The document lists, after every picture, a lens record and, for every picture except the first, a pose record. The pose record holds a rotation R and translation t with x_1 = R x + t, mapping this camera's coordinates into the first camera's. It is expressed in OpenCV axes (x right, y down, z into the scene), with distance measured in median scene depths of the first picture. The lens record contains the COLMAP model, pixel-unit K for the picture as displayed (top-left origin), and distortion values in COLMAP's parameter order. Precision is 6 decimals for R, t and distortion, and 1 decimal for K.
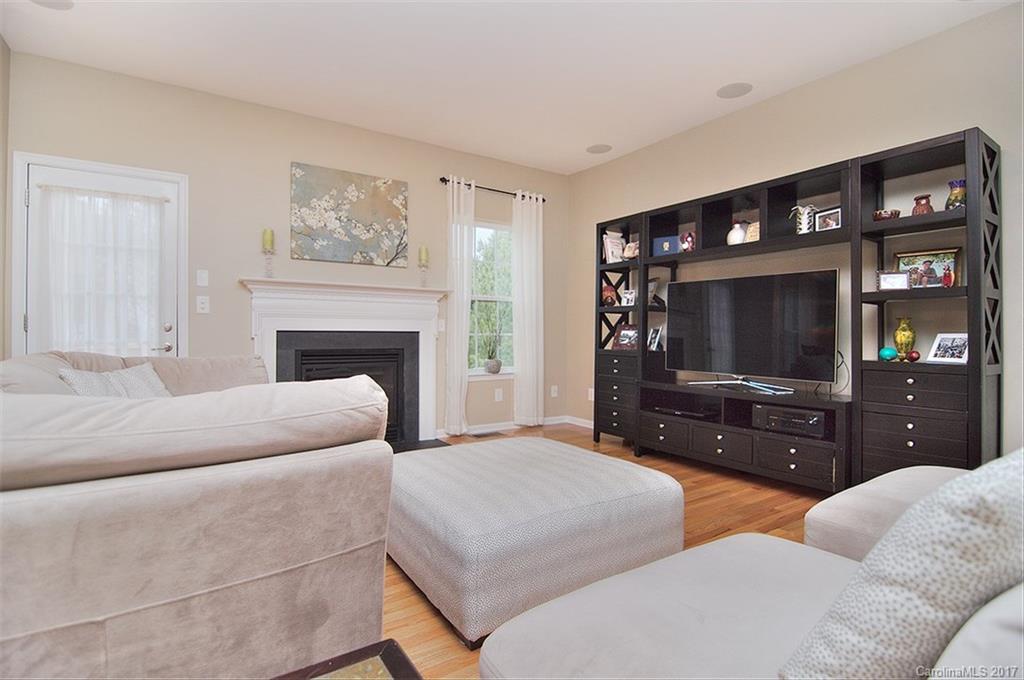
lens RADIAL K [[506.7, 0, 514.9], [0, 506.7, 337.3], [0, 0, 1]] dist [-0.005162, -0.001242]
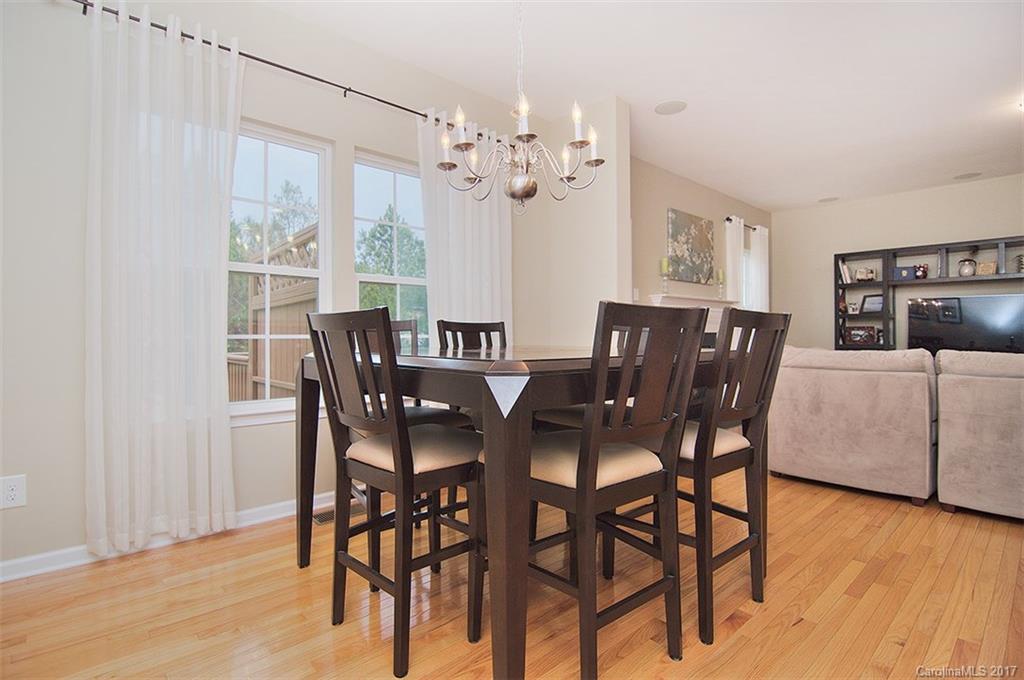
lens RADIAL K [[506.7, 0, 514.4], [0, 506.7, 341.6], [0, 0, 1]] dist [-0.005162, -0.001242]
pose [[0.987858, -0.010879, 0.154977, -1.023500], [0.010008, 0.999929, 0.006400, -0.002248], [-0.155036, -0.004771, 0.987897, -0.264972]]
